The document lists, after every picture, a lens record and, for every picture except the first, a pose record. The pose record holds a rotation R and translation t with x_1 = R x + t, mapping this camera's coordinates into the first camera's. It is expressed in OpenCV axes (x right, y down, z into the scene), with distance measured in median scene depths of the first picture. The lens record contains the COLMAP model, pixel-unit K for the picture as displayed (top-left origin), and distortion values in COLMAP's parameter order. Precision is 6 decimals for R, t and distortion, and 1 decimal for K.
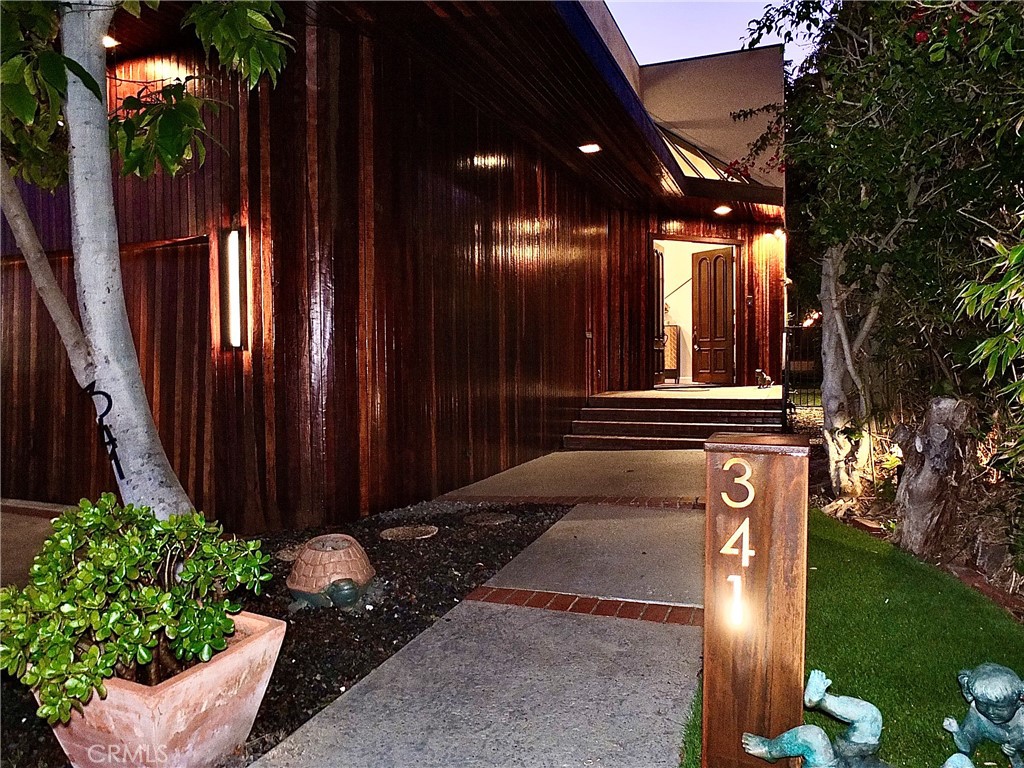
lens RADIAL K [[681.5, 0, 527.3], [0, 681.5, 377.2], [0, 0, 1]] dist [-0.020209, -0.002511]
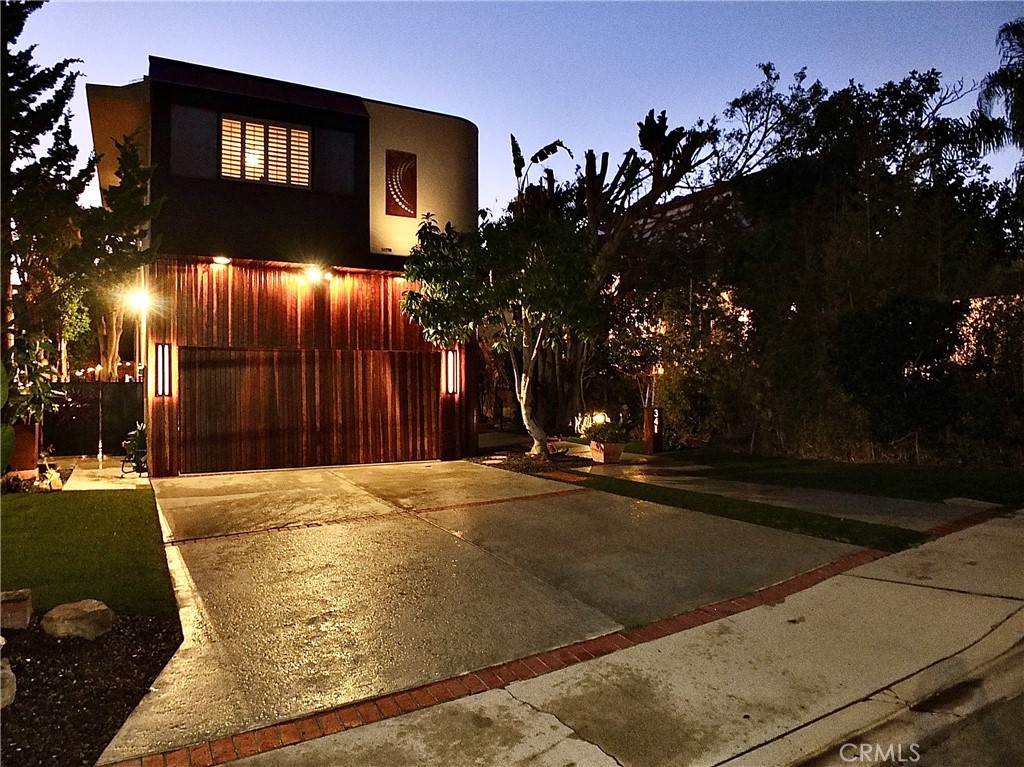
lens RADIAL K [[681.5, 0, 512.6], [0, 681.5, 383.5], [0, 0, 1]] dist [-0.020209, -0.002511]
pose [[0.643489, 0.009705, 0.765394, -2.202456], [0.021089, 0.999315, -0.030401, 0.007050], [-0.765165, 0.035704, 0.642844, -0.896849]]
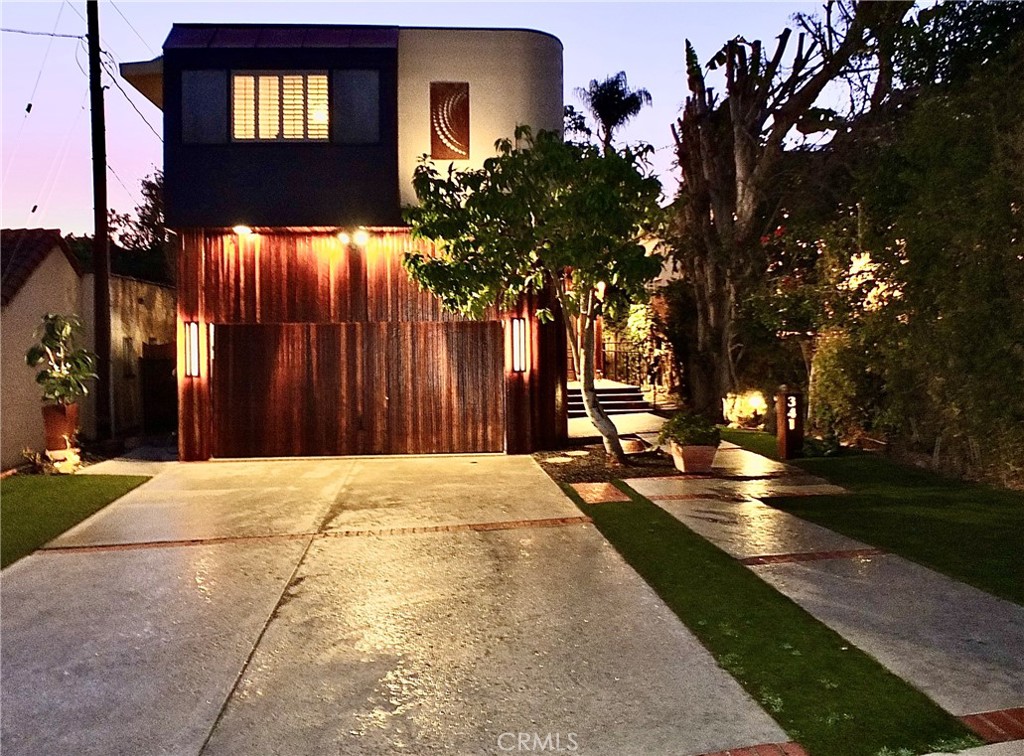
lens RADIAL K [[736.9, 0, 501.1], [0, 736.9, 341.8], [0, 0, 1]] dist [-0.013406, -0.004072]
pose [[0.901094, -0.002736, 0.433616, -1.415938], [0.018894, 0.999278, -0.032958, -0.055297], [-0.433213, 0.037891, 0.900495, -1.075156]]
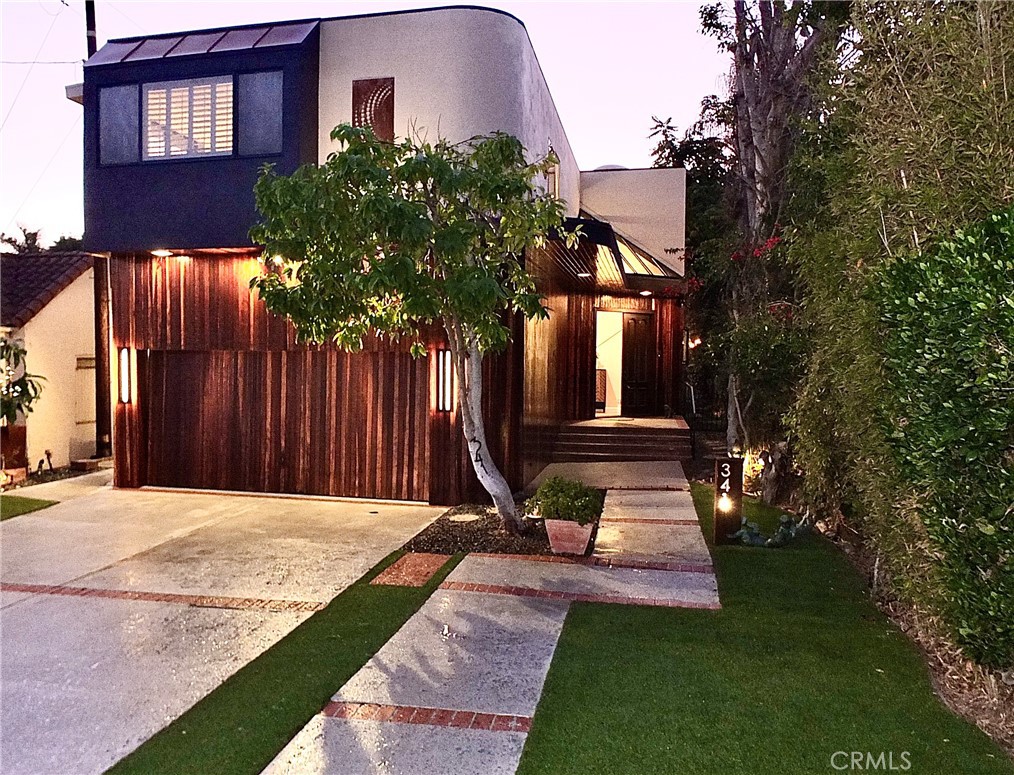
lens RADIAL K [[745.1, 0, 490.7], [0, 745.1, 390.4], [0, 0, 1]] dist [-0.001968, 0.003808]
pose [[0.987358, 0.012359, 0.158024, -0.588230], [-0.013857, 0.999869, 0.008379, -0.110306], [-0.157900, -0.010463, 0.987400, -1.038675]]
